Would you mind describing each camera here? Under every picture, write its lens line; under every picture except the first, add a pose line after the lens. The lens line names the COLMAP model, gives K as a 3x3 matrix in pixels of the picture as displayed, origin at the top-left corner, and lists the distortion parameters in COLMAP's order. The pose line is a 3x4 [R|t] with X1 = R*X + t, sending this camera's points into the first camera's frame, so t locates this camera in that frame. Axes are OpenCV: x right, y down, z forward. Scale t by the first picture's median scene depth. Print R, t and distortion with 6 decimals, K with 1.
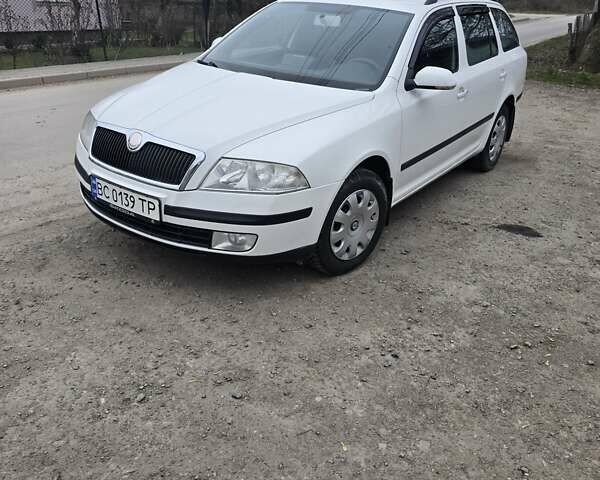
lens RADIAL K [[519.3, 0, 308.2], [0, 519.3, 258.2], [0, 0, 1]] dist [0.106991, -0.146575]
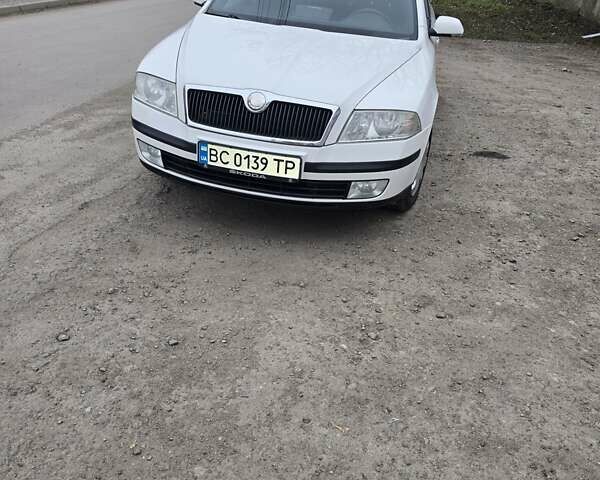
lens RADIAL K [[519.3, 0, 308.2], [0, 519.3, 258.2], [0, 0, 1]] dist [0.106991, -0.146575]
pose [[0.910276, -0.183831, 0.370949, -0.672676], [0.150509, 0.981644, 0.117139, -0.035271], [-0.385673, -0.050798, 0.921236, 0.044950]]
